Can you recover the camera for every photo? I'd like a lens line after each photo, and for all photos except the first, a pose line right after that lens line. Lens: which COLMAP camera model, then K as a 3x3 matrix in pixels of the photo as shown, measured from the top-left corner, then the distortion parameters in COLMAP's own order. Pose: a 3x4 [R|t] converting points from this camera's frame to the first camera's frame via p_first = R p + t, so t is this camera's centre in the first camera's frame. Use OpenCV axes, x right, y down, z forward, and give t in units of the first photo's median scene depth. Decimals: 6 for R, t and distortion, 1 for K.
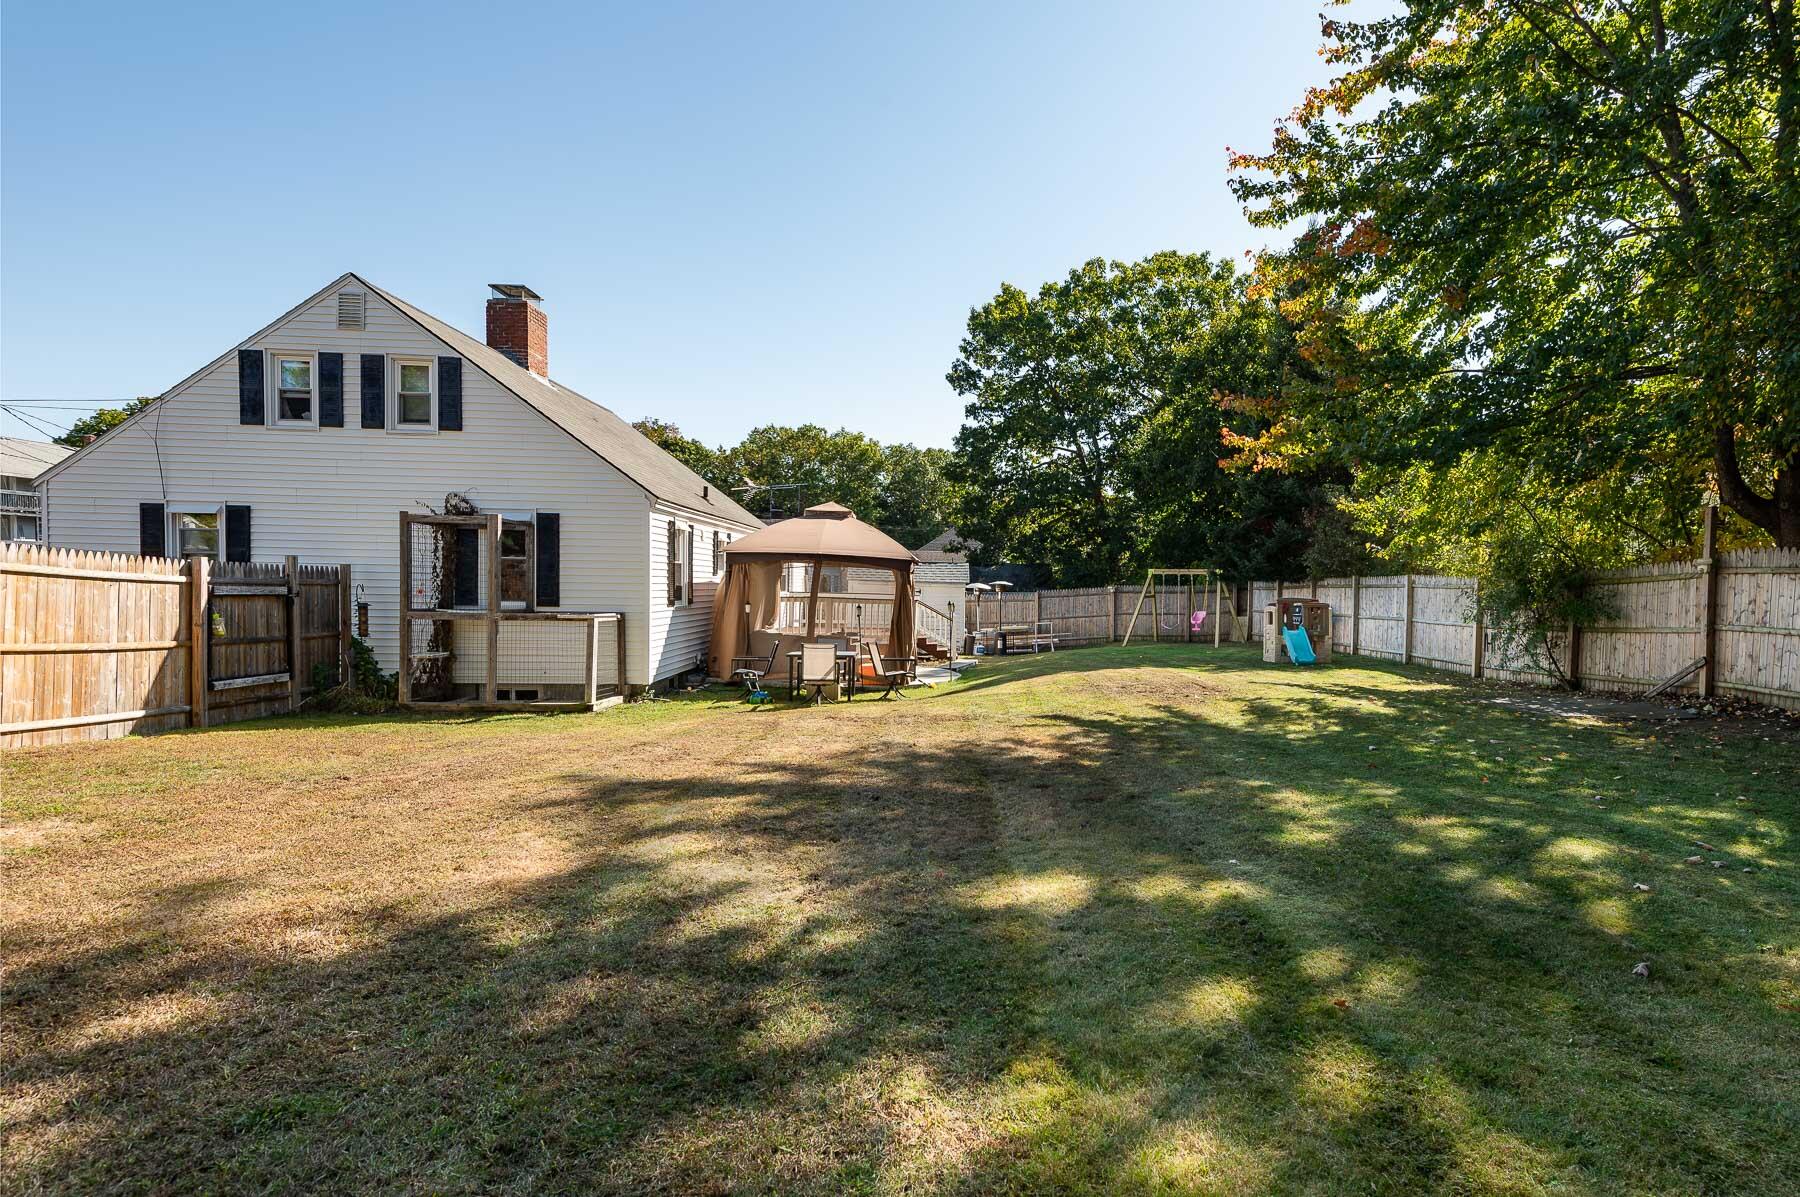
lens RADIAL K [[999.2, 0, 900.3], [0, 999.2, 568.5], [0, 0, 1]] dist [-0.033244, -0.000108]
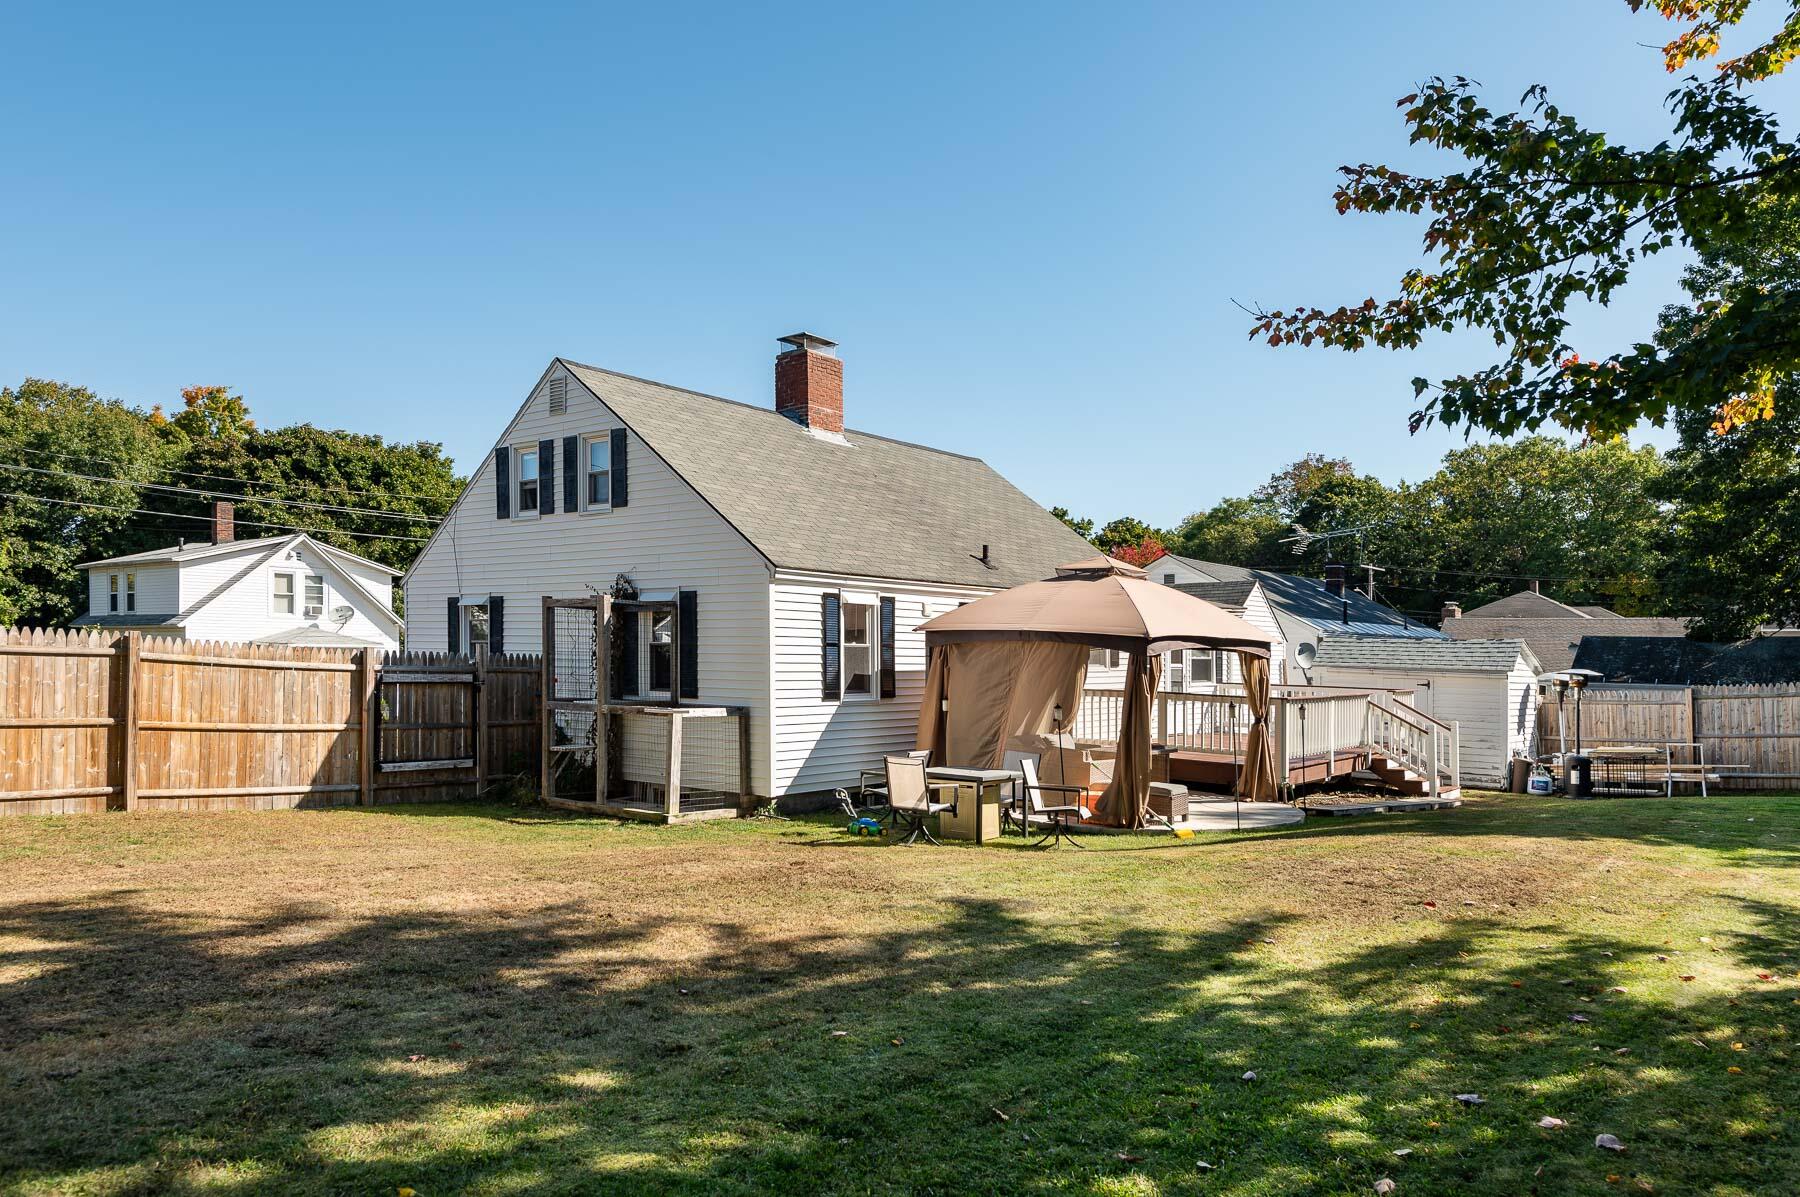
lens RADIAL K [[1188.9, 0, 901.8], [0, 1188.9, 585.9], [0, 0, 1]] dist [0.006872, -0.001684]
pose [[0.715919, -0.046421, -0.696638, 0.520721], [0.009302, 0.998333, -0.056966, 0.001225], [0.698121, 0.034303, 0.715157, 0.392971]]
